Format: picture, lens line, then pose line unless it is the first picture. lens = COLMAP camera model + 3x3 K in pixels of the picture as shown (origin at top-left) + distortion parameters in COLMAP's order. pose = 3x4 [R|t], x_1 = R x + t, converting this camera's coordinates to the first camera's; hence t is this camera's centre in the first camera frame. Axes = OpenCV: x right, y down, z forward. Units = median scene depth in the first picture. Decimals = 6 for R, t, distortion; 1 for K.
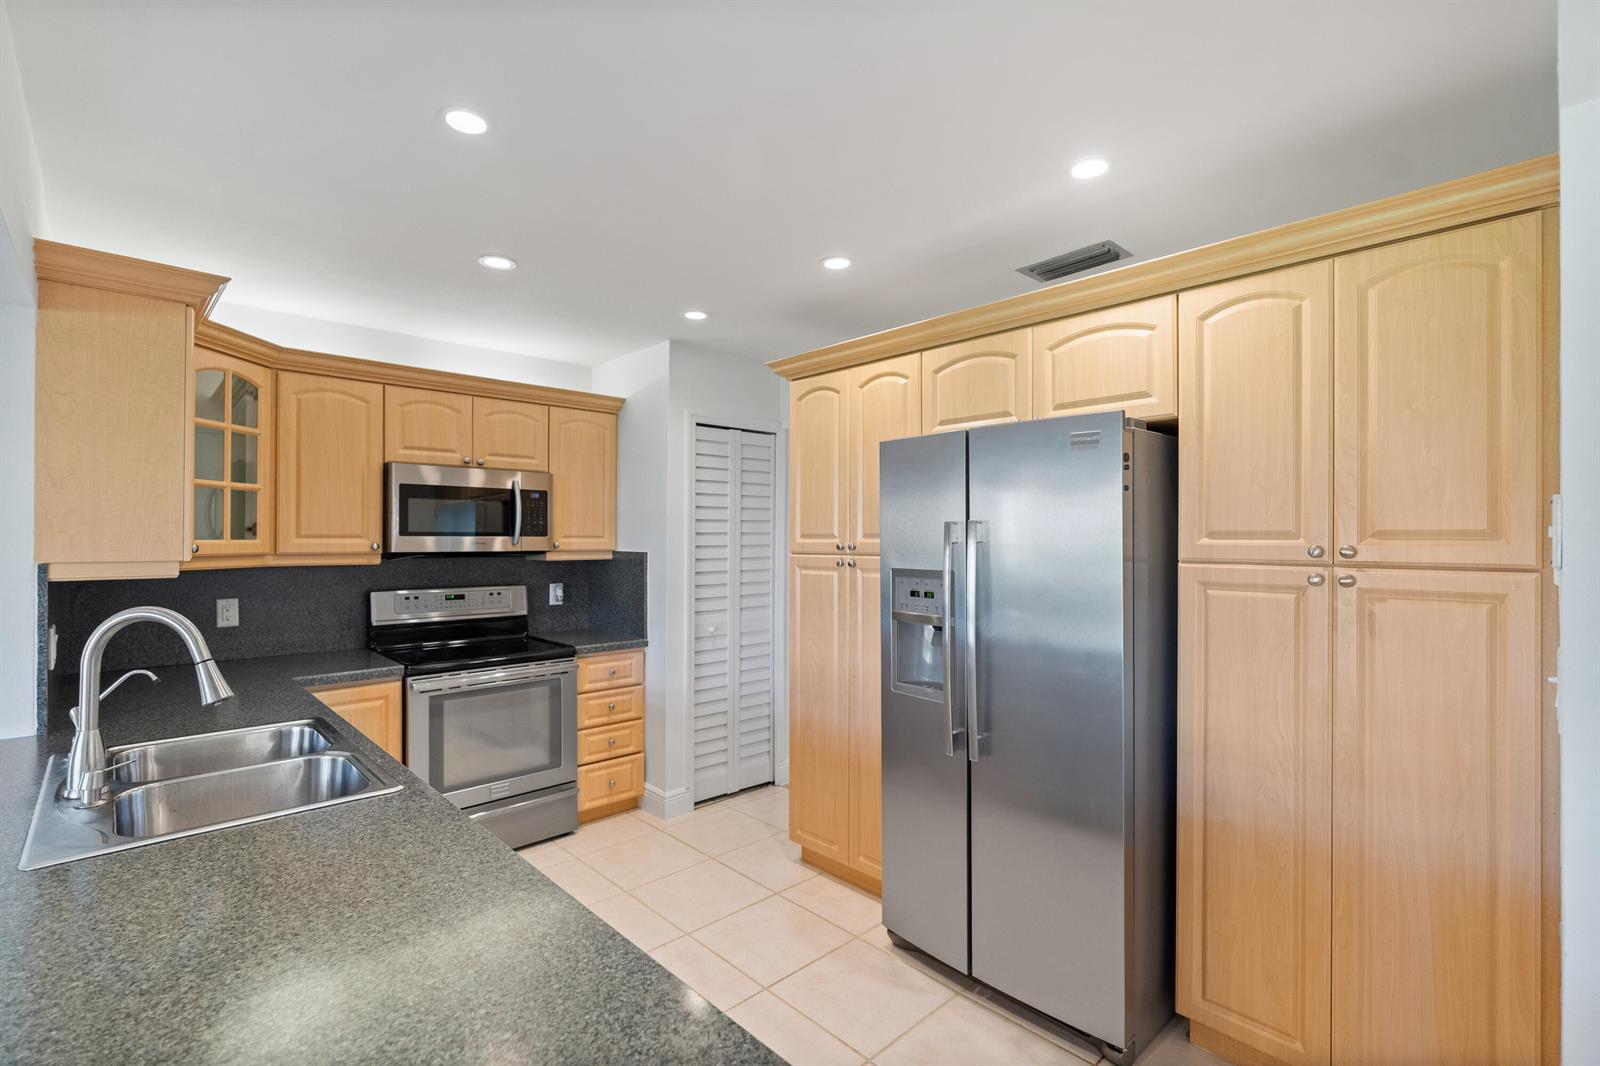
lens RADIAL K [[718.7, 0, 802.3], [0, 718.7, 529.9], [0, 0, 1]] dist [-0.014629, 0.000402]
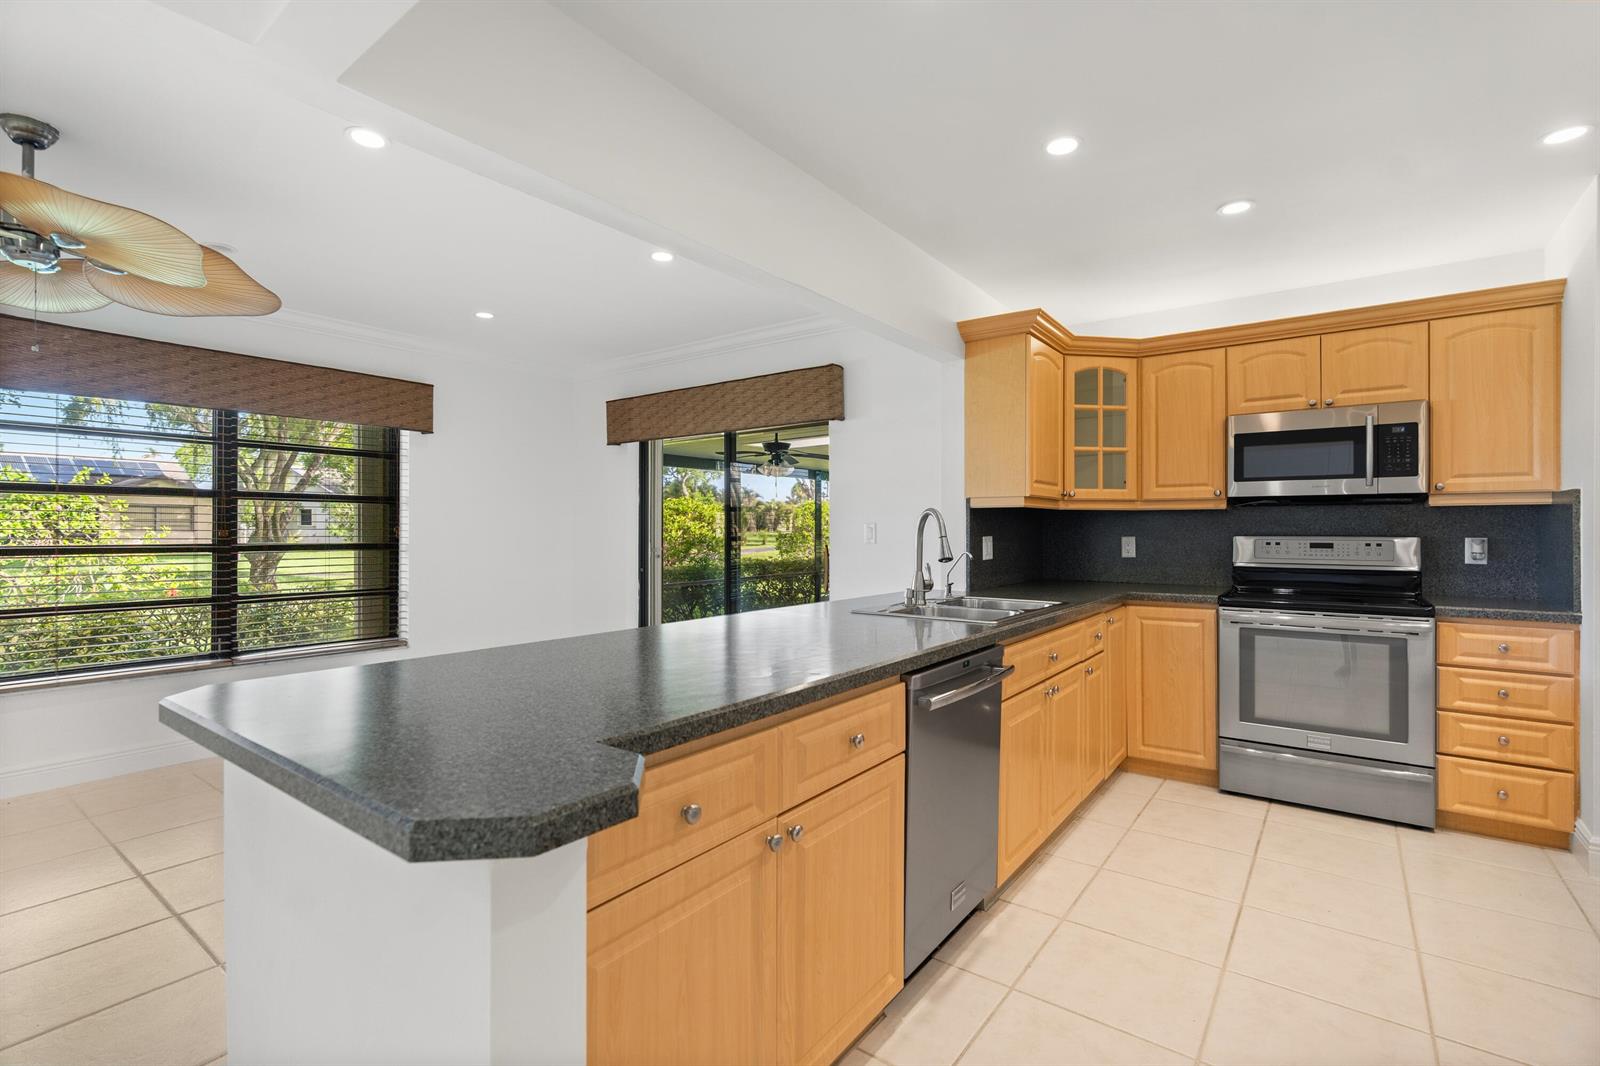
lens RADIAL K [[729.4, 0, 803.5], [0, 729.4, 525.7], [0, 0, 1]] dist [-0.001589, 0.000681]
pose [[0.169429, -0.006916, -0.985518, 0.398221], [0.010286, 0.999933, -0.005249, 0.069903], [0.985489, -0.009247, 0.169489, 0.149843]]
